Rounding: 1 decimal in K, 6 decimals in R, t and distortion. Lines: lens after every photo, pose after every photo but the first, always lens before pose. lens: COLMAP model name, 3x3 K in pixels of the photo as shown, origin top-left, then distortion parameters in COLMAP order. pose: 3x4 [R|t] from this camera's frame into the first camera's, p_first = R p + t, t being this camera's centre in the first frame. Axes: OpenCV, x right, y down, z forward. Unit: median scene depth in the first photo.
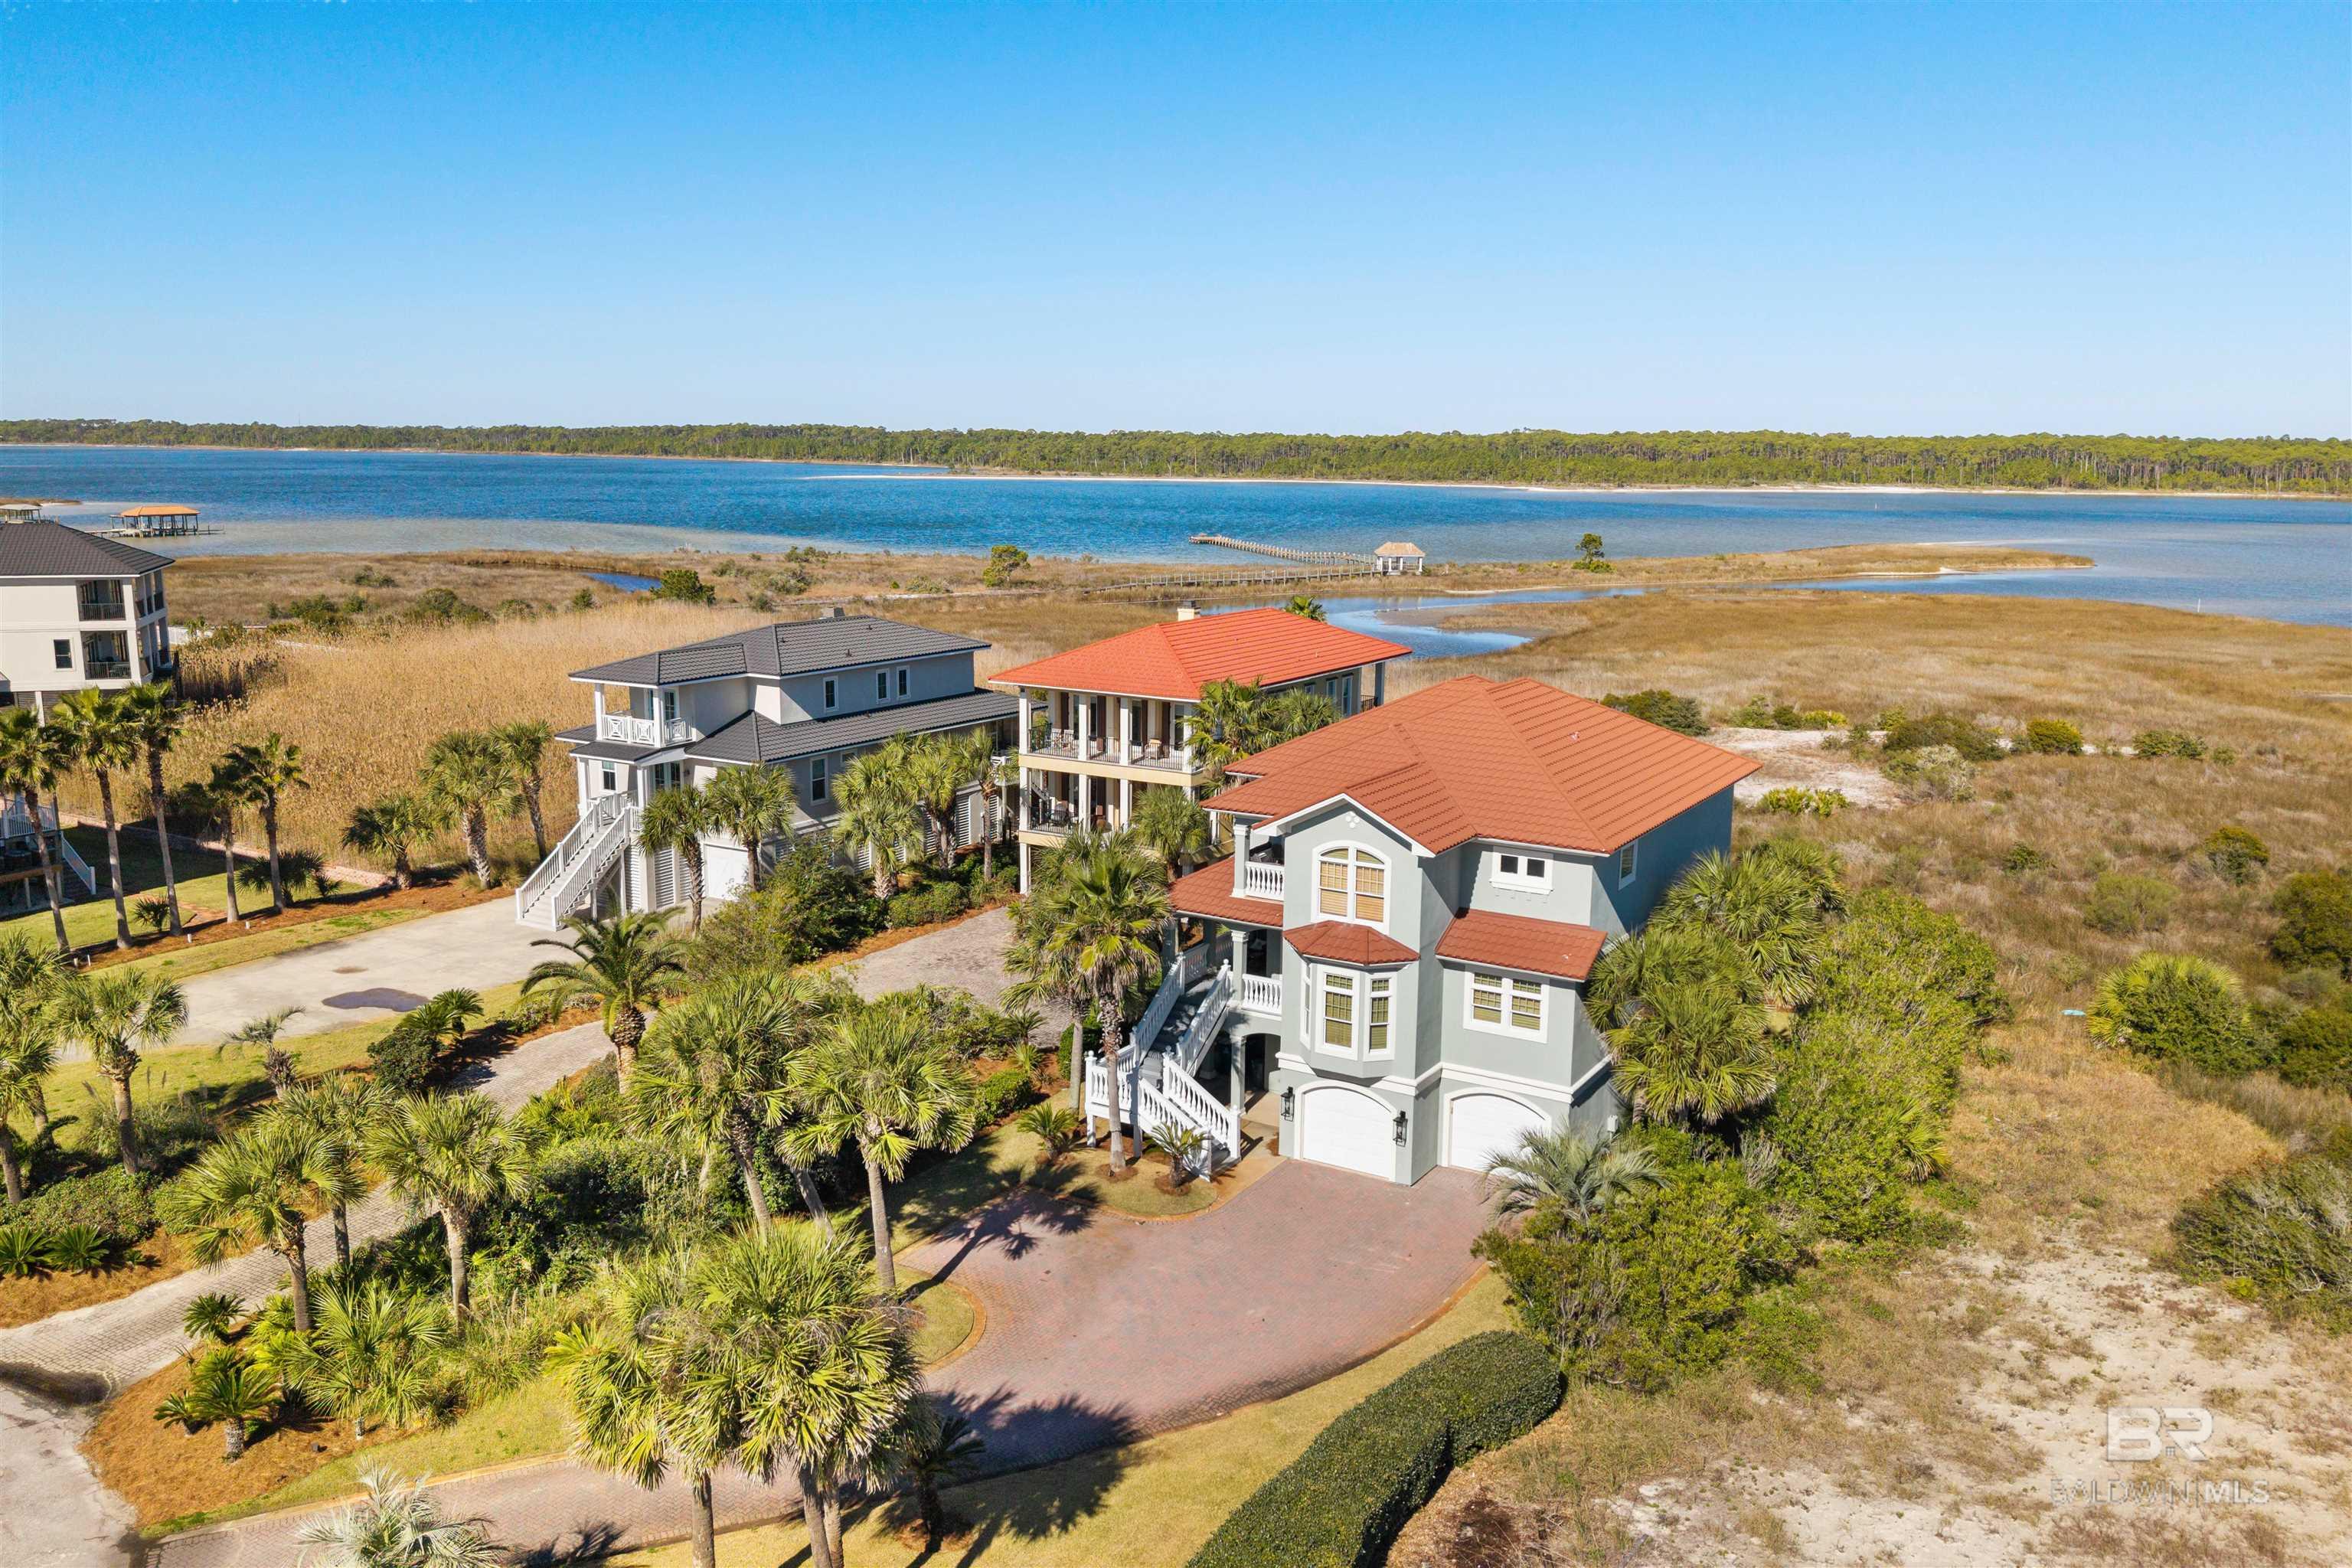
lens RADIAL K [[1871.4, 0, 1145.3], [0, 1871.4, 748.0], [0, 0, 1]] dist [0.071157, -0.077887]
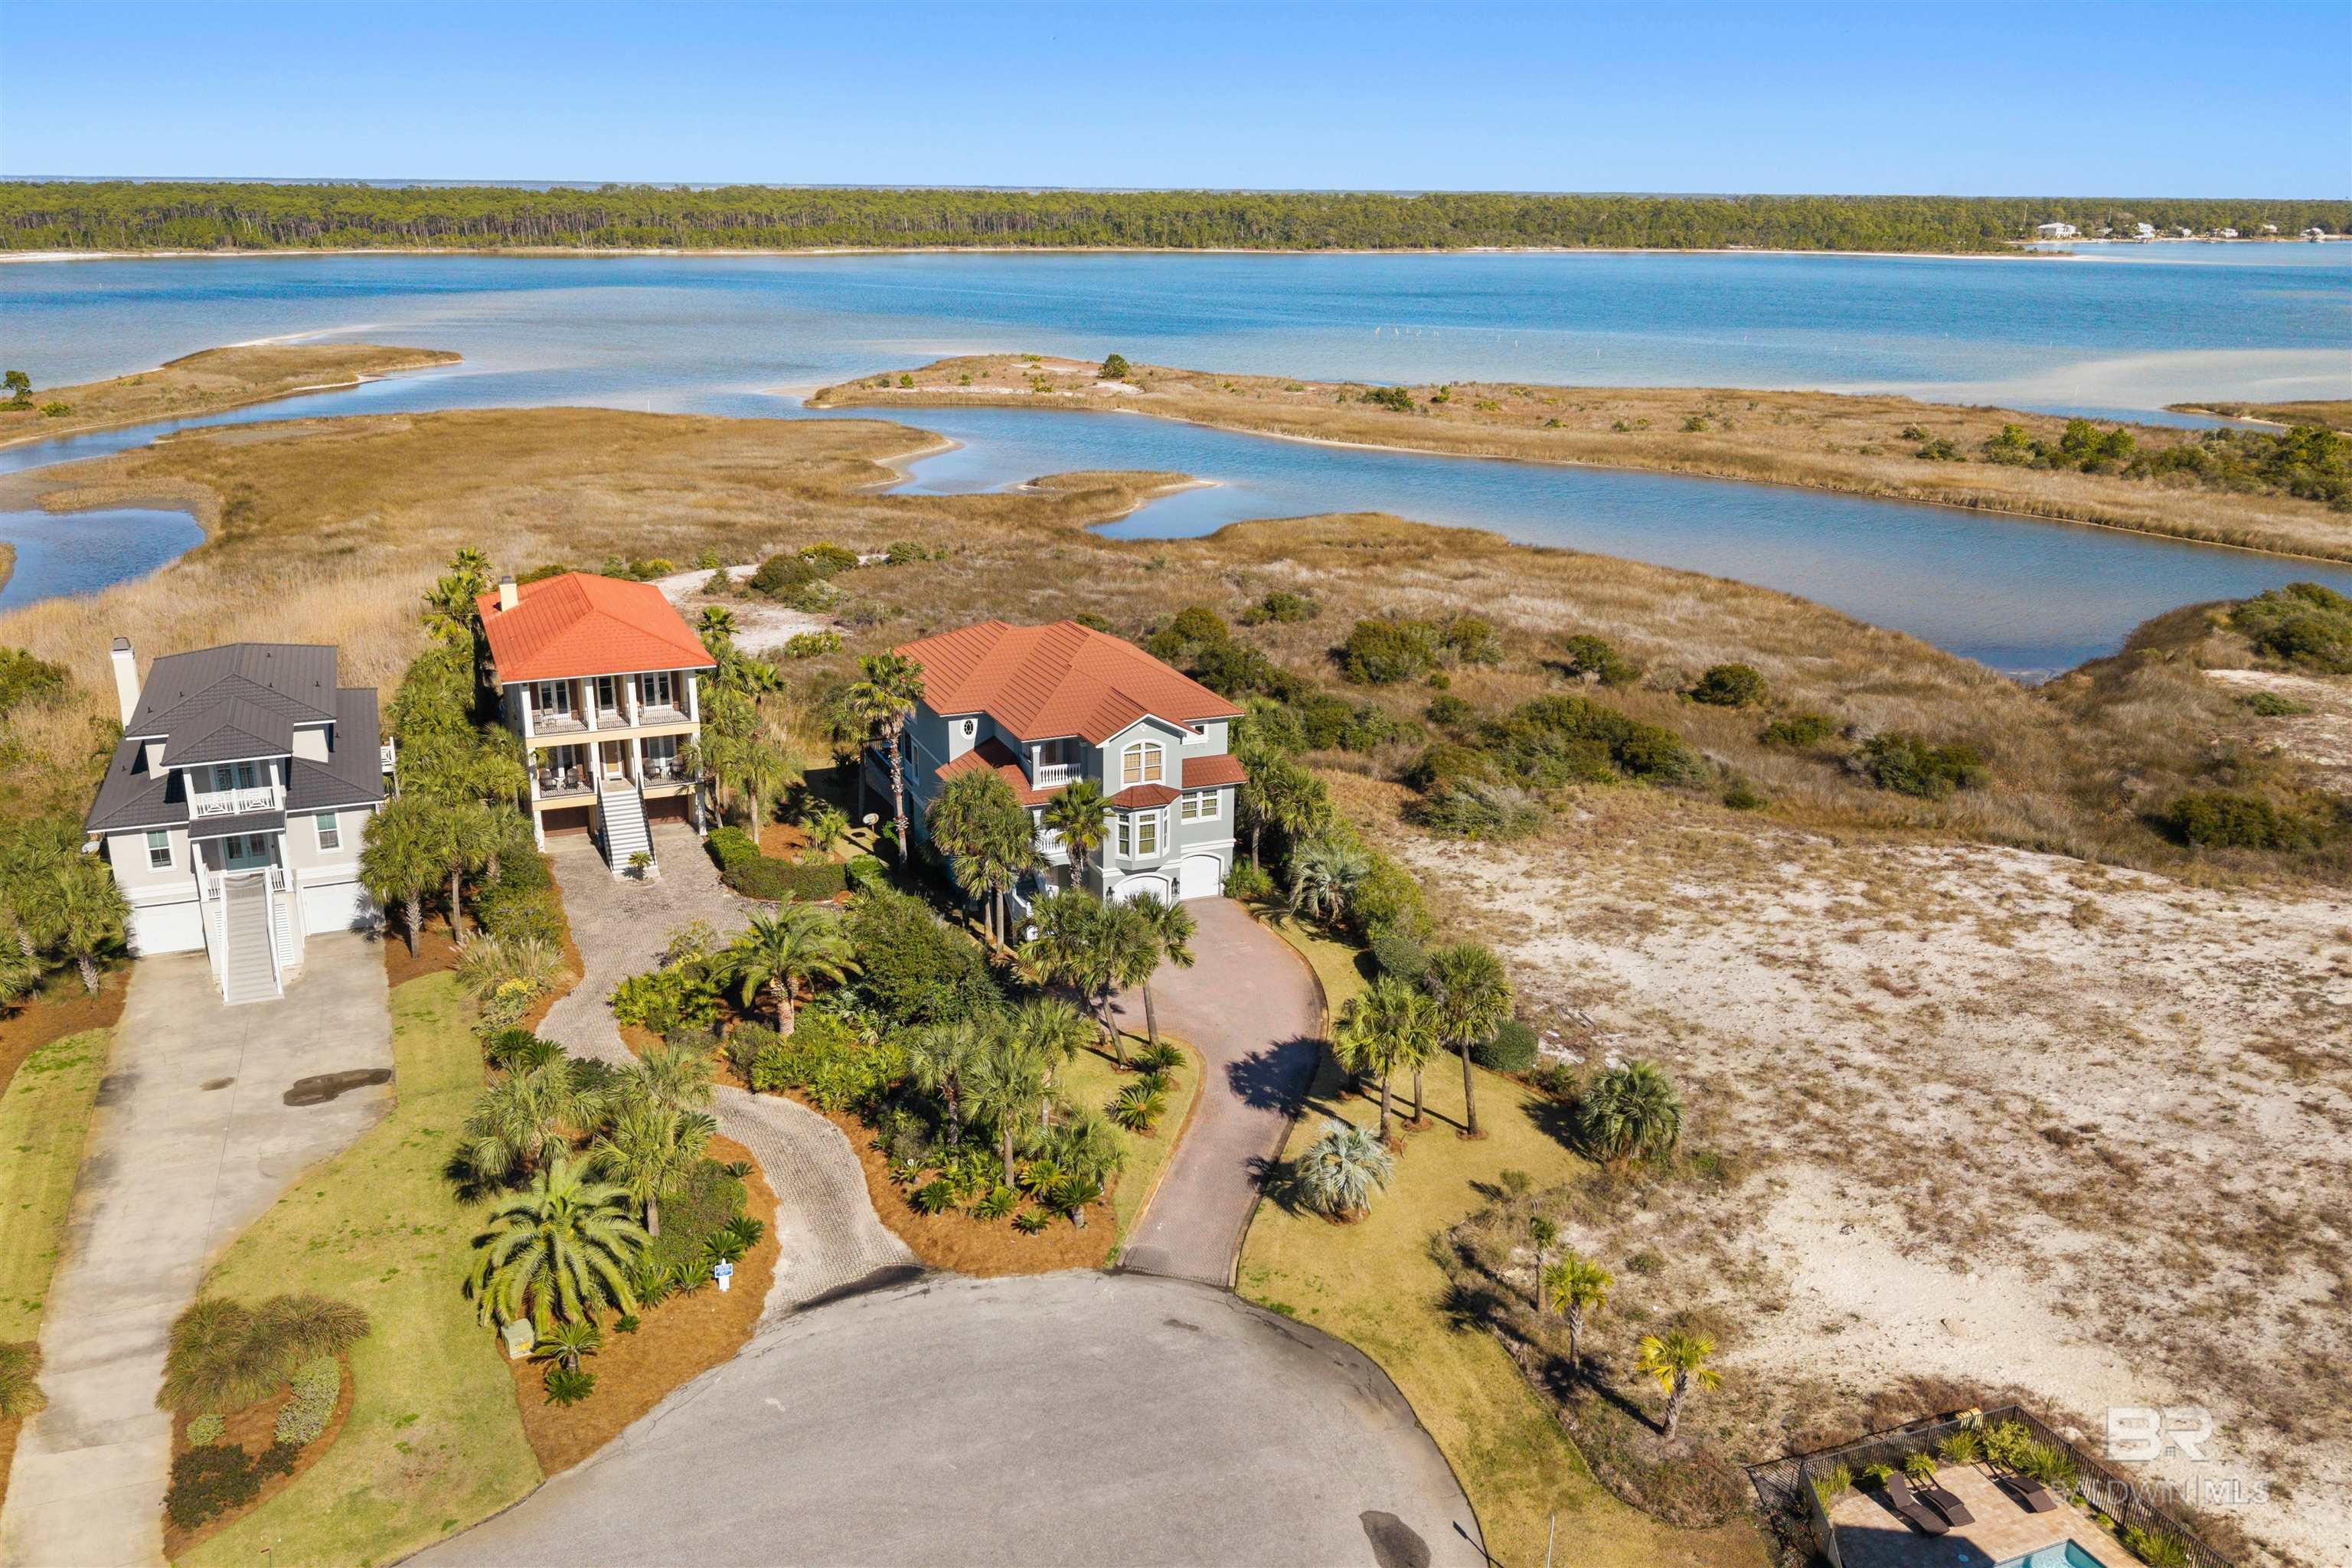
lens RADIAL K [[1871.4, 0, 1145.3], [0, 1871.4, 748.0], [0, 0, 1]] dist [0.071157, -0.077887]
pose [[0.591539, -0.235588, 0.771090, -1.241692], [0.128505, 0.971682, 0.198292, -0.289650], [-0.795970, -0.018208, 0.605062, -0.066695]]
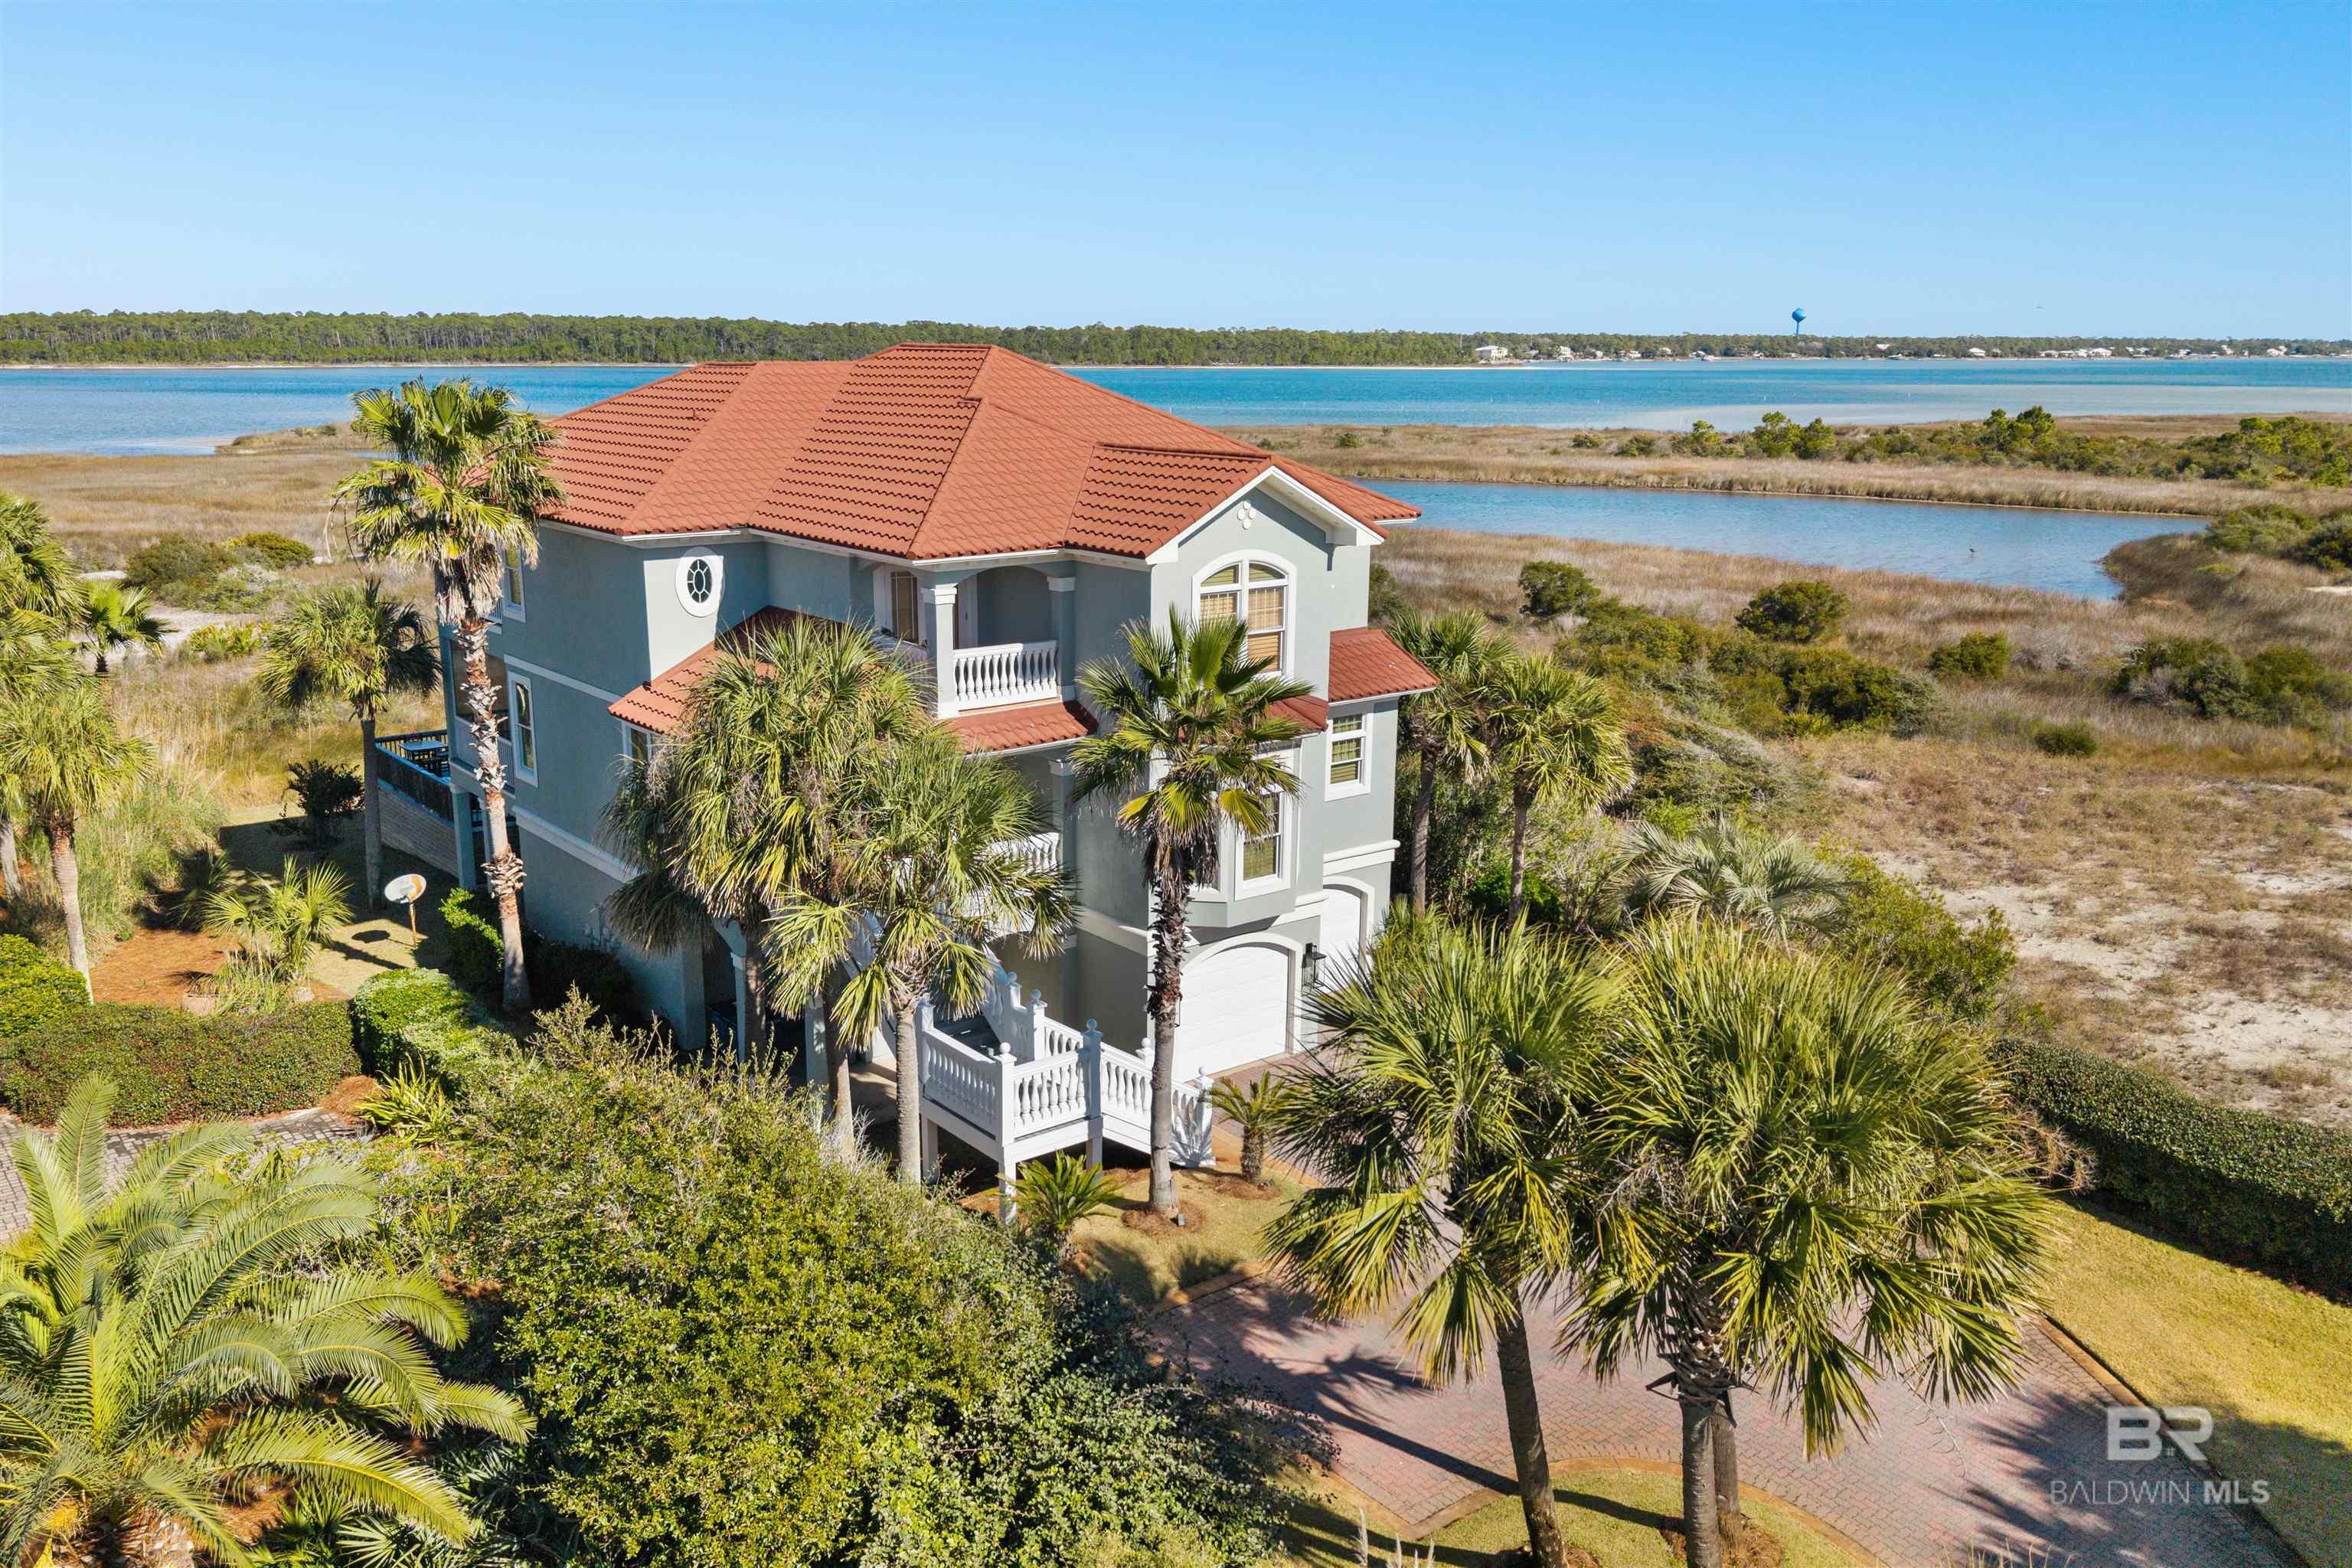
lens RADIAL K [[1864.9, 0, 1146.6], [0, 1864.9, 782.3], [0, 0, 1]] dist [0.005916, 0.004142]
pose [[0.345612, -0.221818, 0.911784, -0.480537], [0.149100, 0.972297, 0.180023, 0.007839], [-0.926456, 0.073729, 0.369110, 0.803058]]
